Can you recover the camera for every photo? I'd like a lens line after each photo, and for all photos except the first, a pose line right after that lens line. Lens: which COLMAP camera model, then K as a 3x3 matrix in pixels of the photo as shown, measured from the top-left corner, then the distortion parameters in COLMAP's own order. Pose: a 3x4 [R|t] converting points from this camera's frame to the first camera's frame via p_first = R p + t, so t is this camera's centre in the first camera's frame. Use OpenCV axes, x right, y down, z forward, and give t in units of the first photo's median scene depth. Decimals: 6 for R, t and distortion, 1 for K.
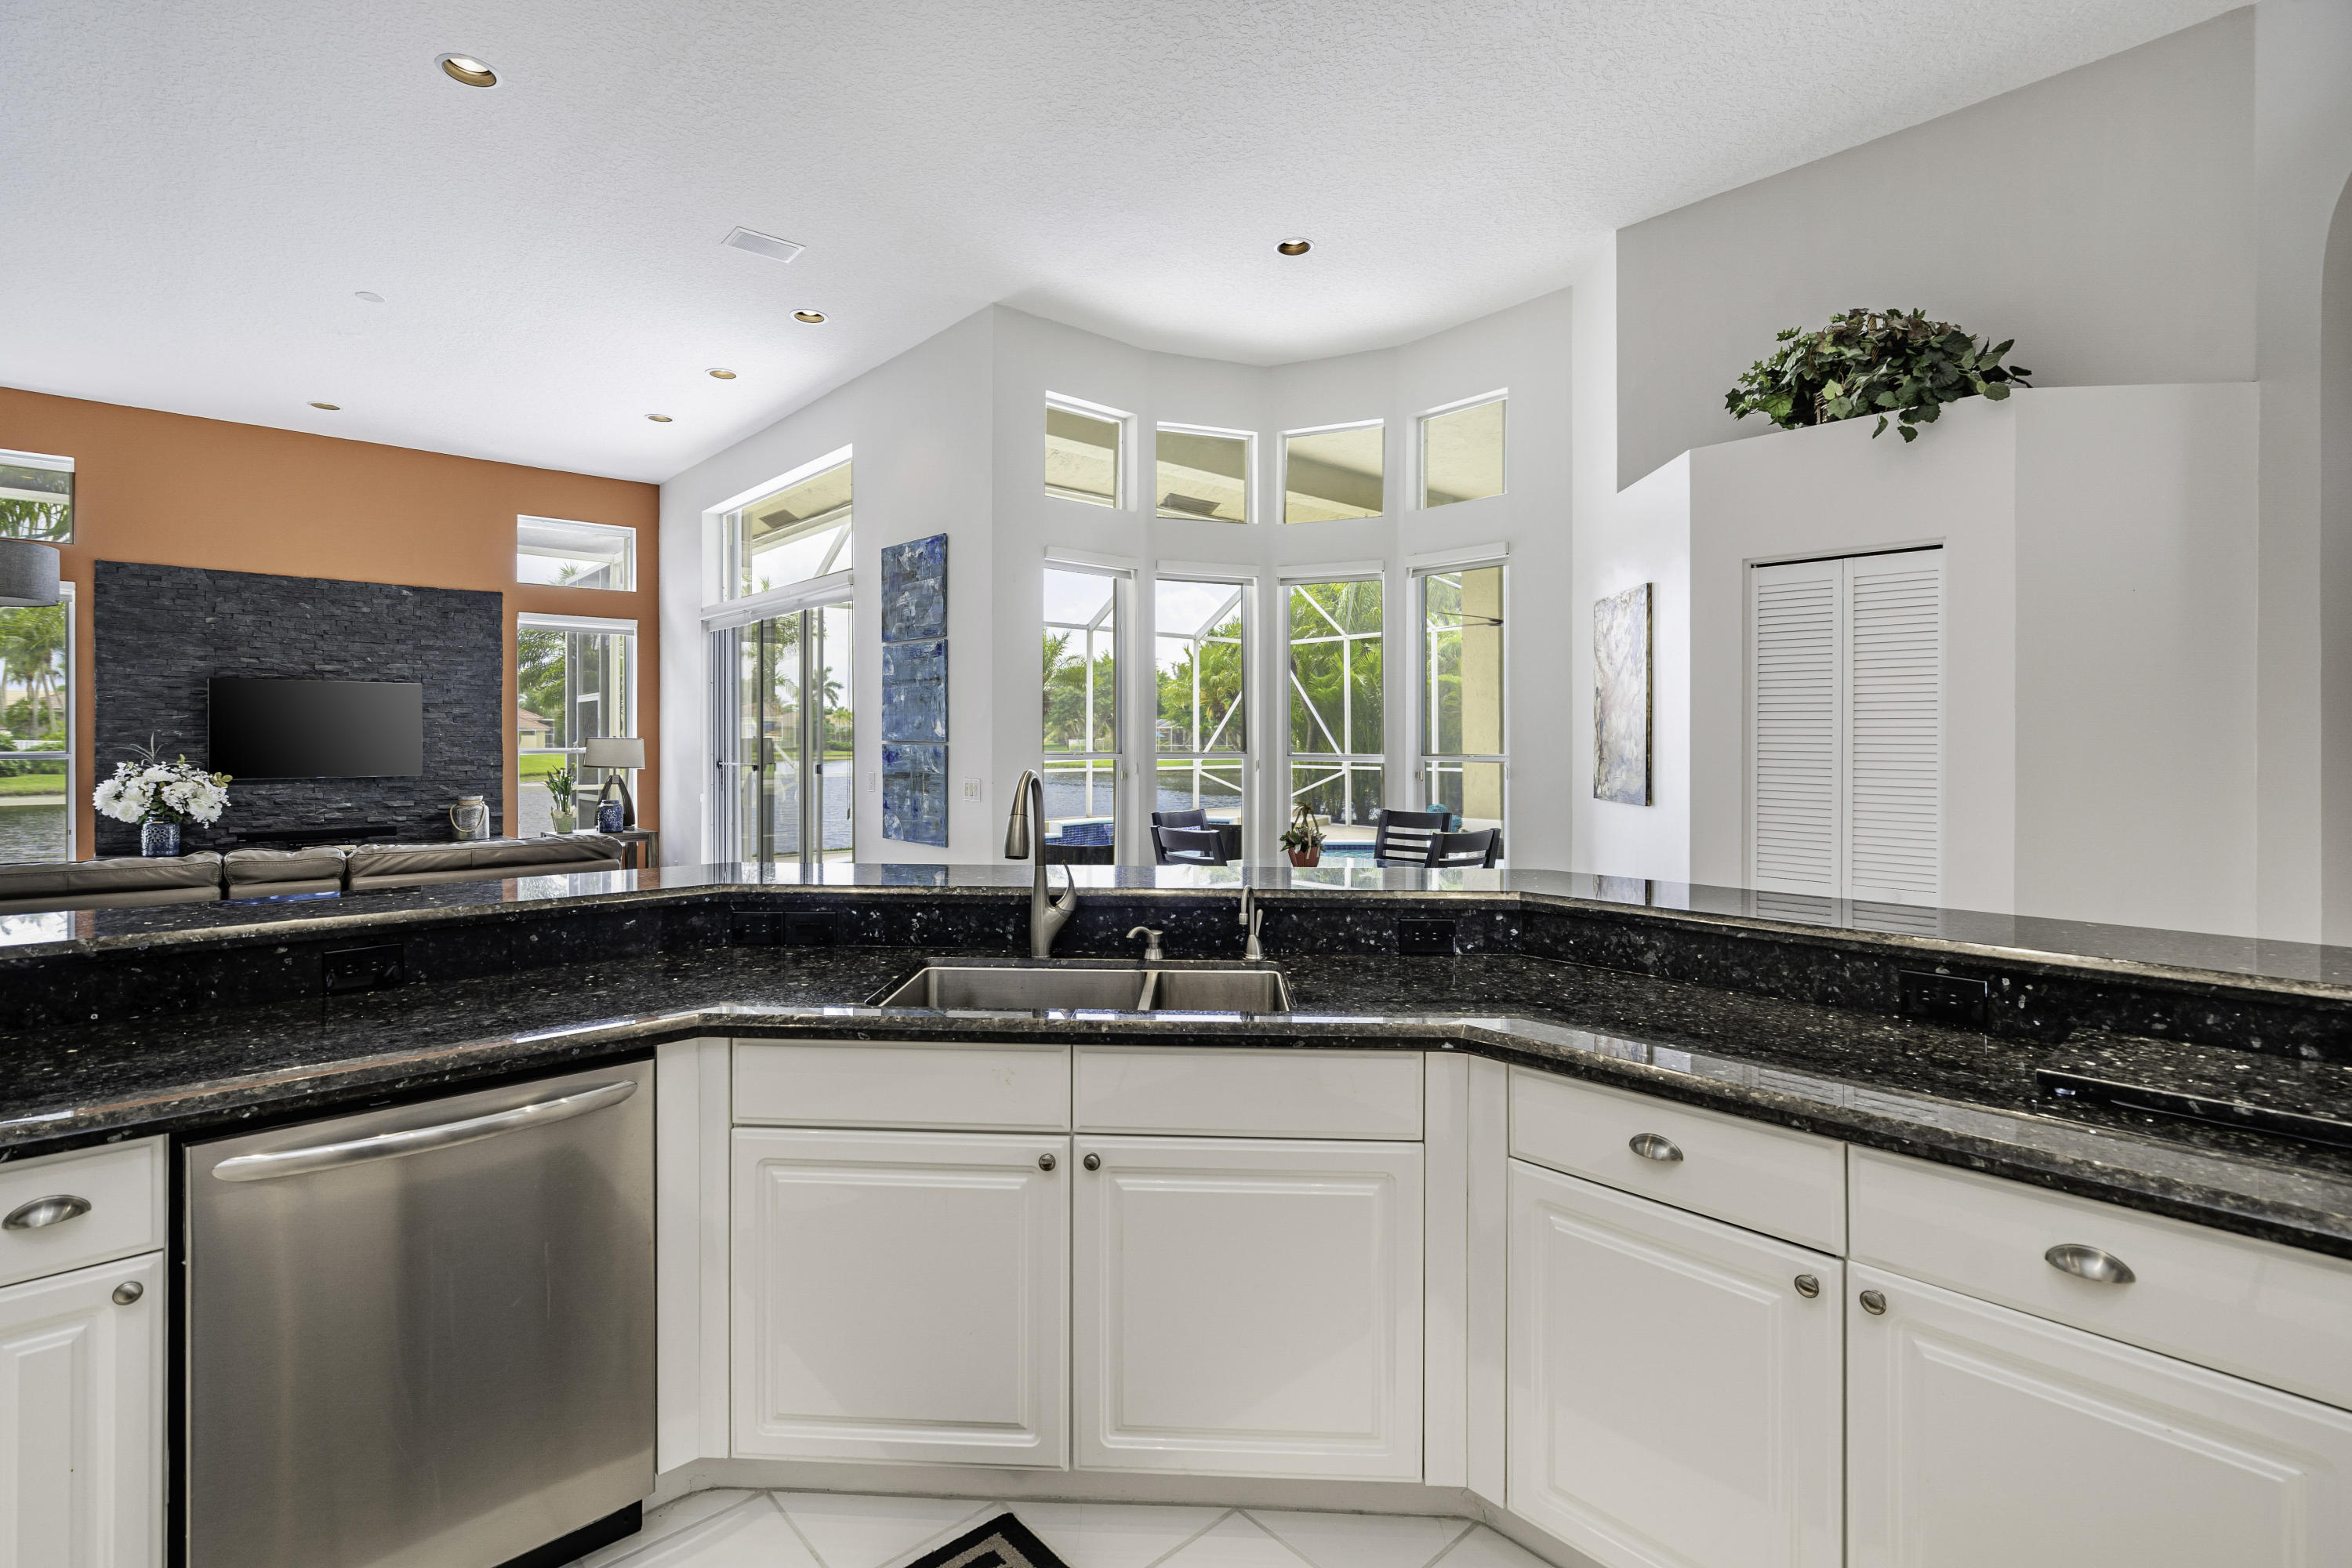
lens RADIAL K [[1072.8, 0, 1155.4], [0, 1072.8, 736.8], [0, 0, 1]] dist [-0.001617, 0.004004]
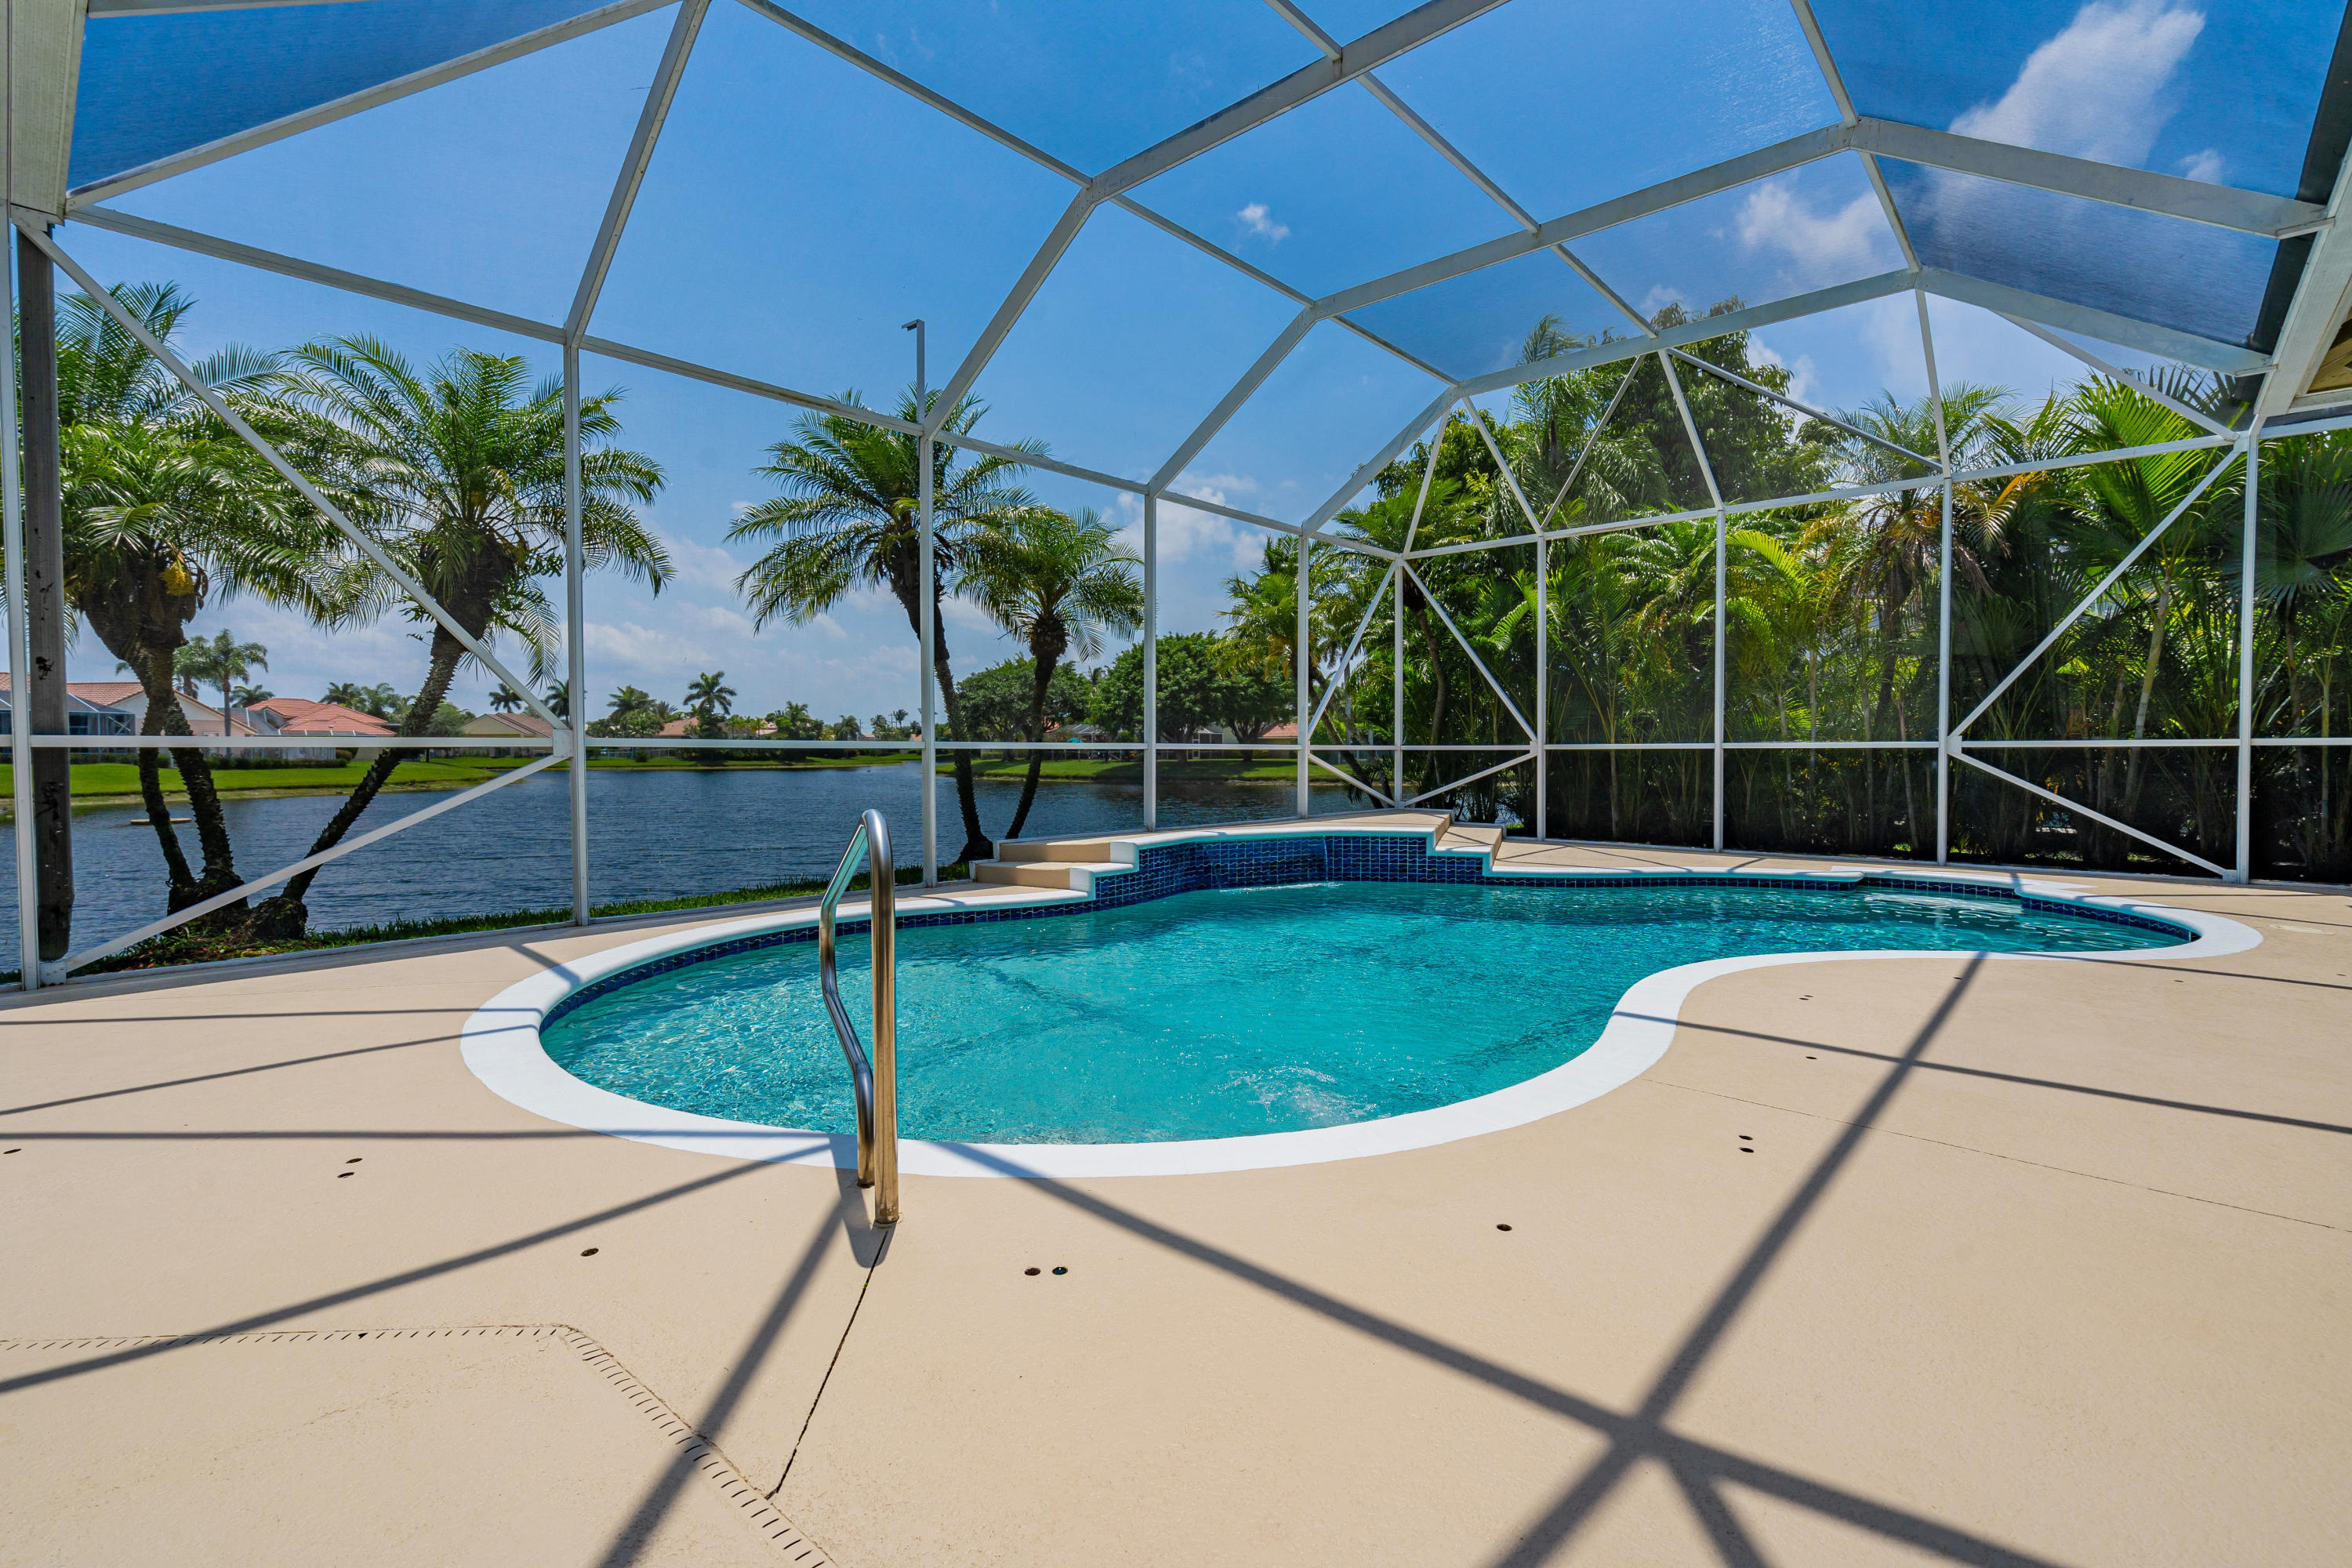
lens RADIAL K [[1072.8, 0, 1182.6], [0, 1072.8, 778.7], [0, 0, 1]] dist [-0.001617, 0.004004]
pose [[0.993960, -0.003946, 0.109675, -0.134480], [0.000651, 0.999548, 0.030059, 0.039467], [-0.109744, -0.029806, 0.993513, 0.557149]]
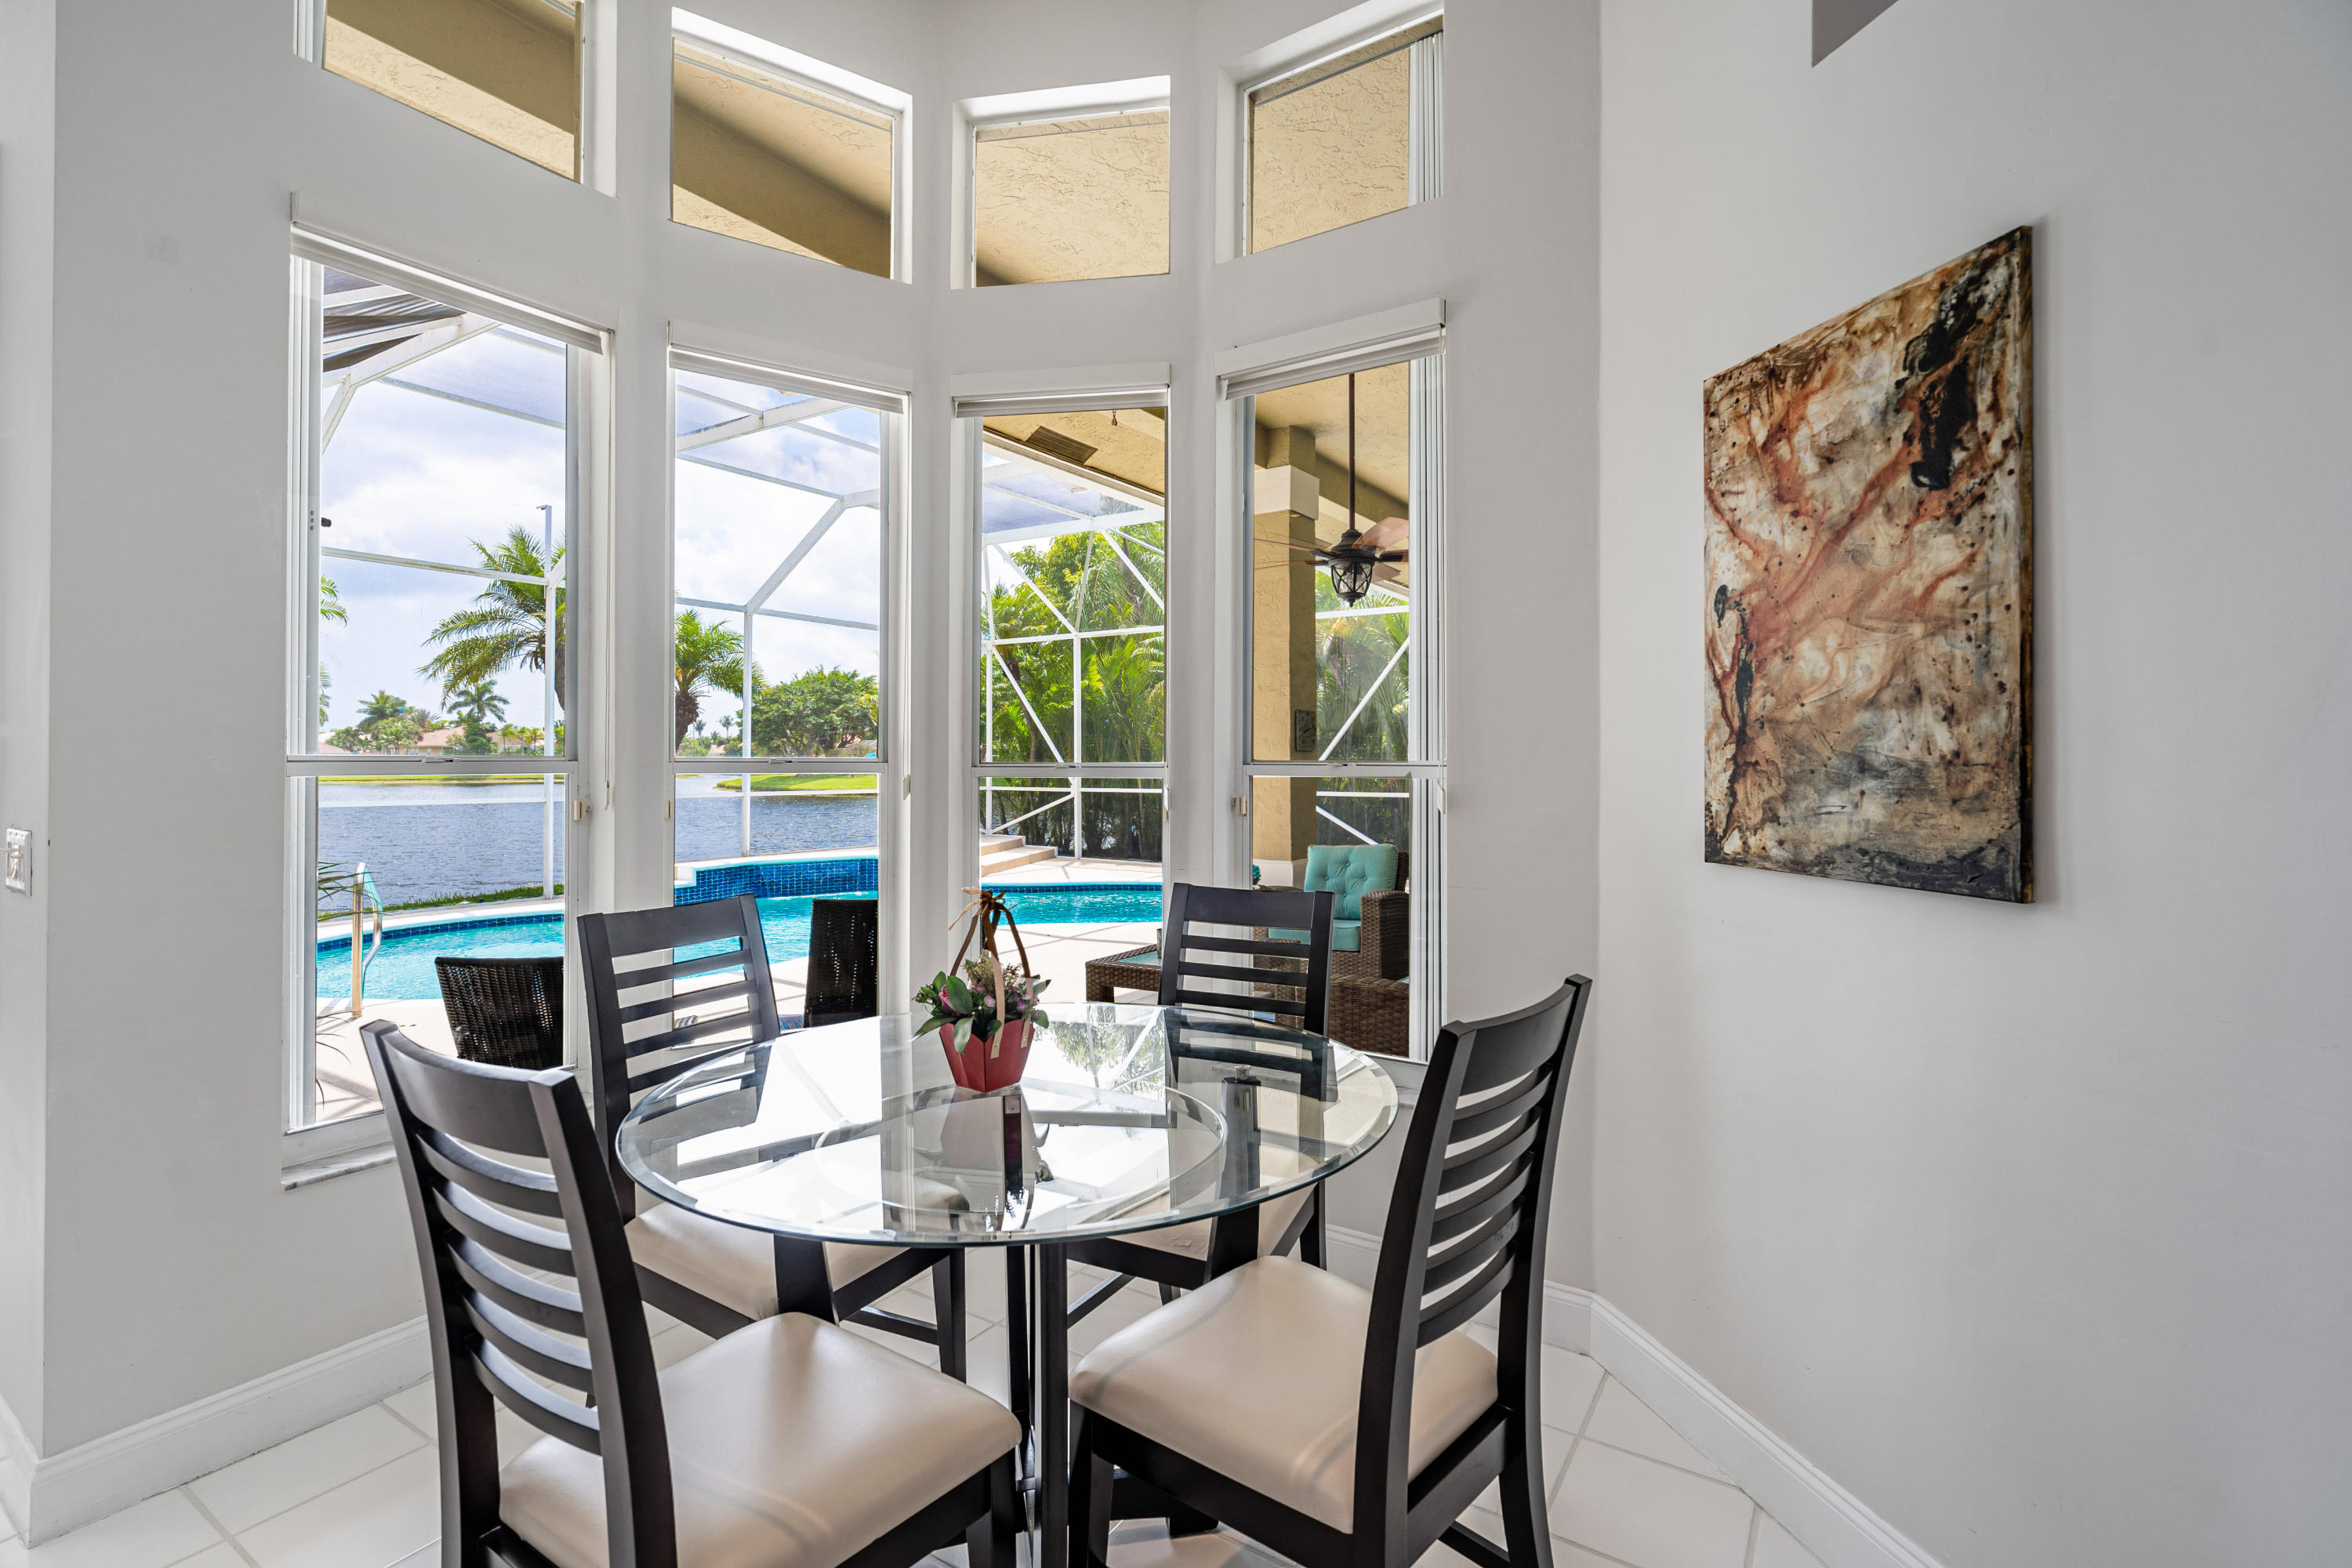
lens RADIAL K [[1072.8, 0, 1171.1], [0, 1072.8, 749.6], [0, 0, 1]] dist [-0.001617, 0.004004]
pose [[0.964453, 0.004547, 0.264215, 0.036340], [-0.002261, 0.999957, -0.008956, 0.006255], [-0.264245, 0.008040, 0.964422, 0.225307]]
